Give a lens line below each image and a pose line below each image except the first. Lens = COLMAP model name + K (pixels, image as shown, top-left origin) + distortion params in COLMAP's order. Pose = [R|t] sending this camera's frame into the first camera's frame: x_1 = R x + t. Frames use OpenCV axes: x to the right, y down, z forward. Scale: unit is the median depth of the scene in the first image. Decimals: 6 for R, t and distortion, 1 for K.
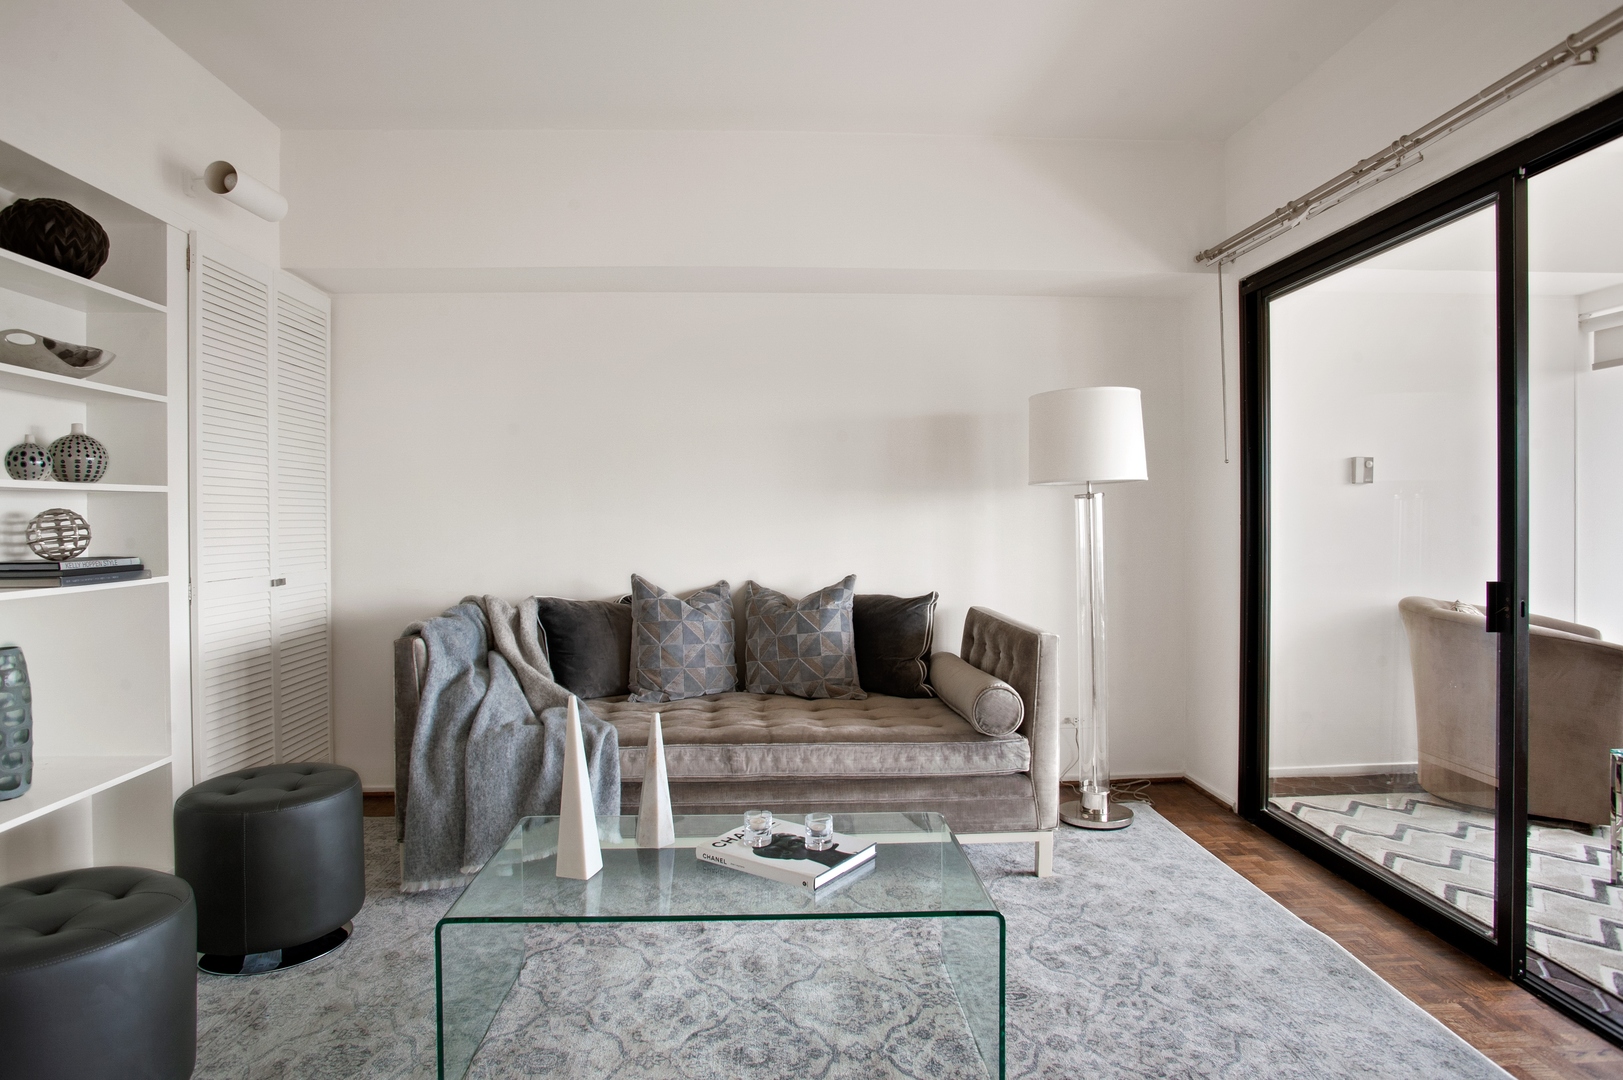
lens RADIAL K [[919.5, 0, 814.0], [0, 919.5, 528.0], [0, 0, 1]] dist [-0.077904, 0.047611]
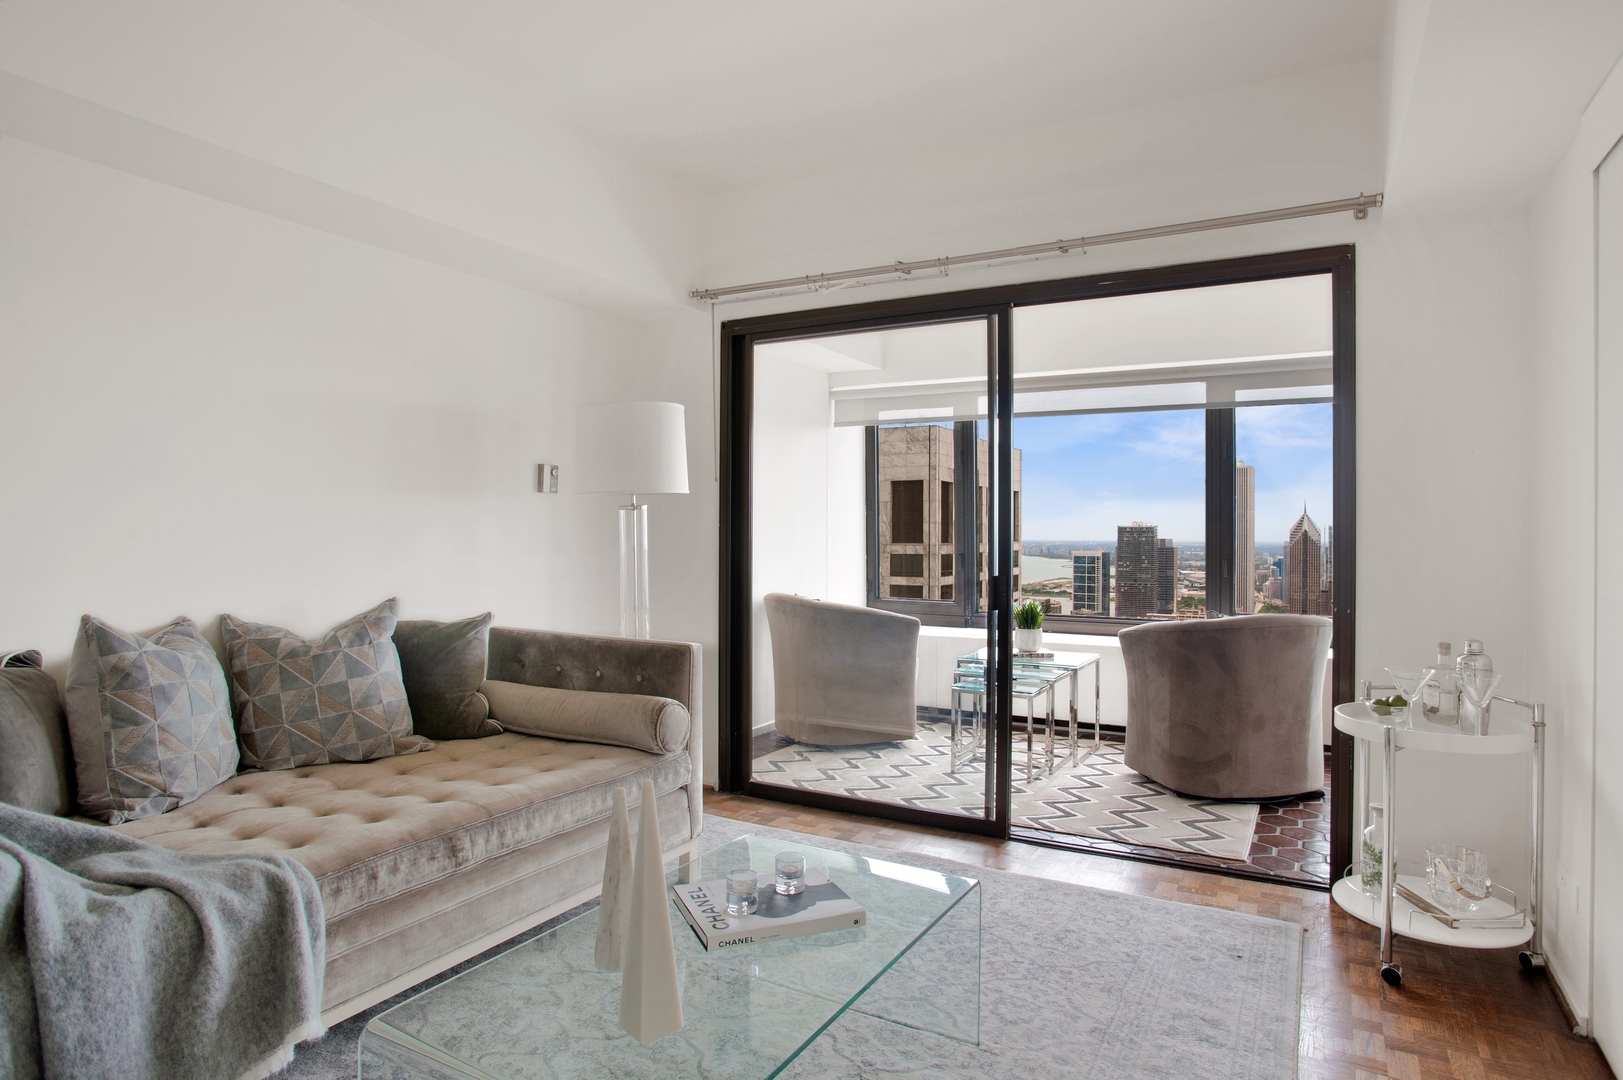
lens RADIAL K [[919.5, 0, 814.0], [0, 919.5, 528.0], [0, 0, 1]] dist [-0.077904, 0.047611]
pose [[0.545362, 0.007899, 0.838163, -0.442869], [-0.002347, 0.999966, -0.007896, -0.003954], [-0.838197, 0.002339, 0.545362, 0.283685]]
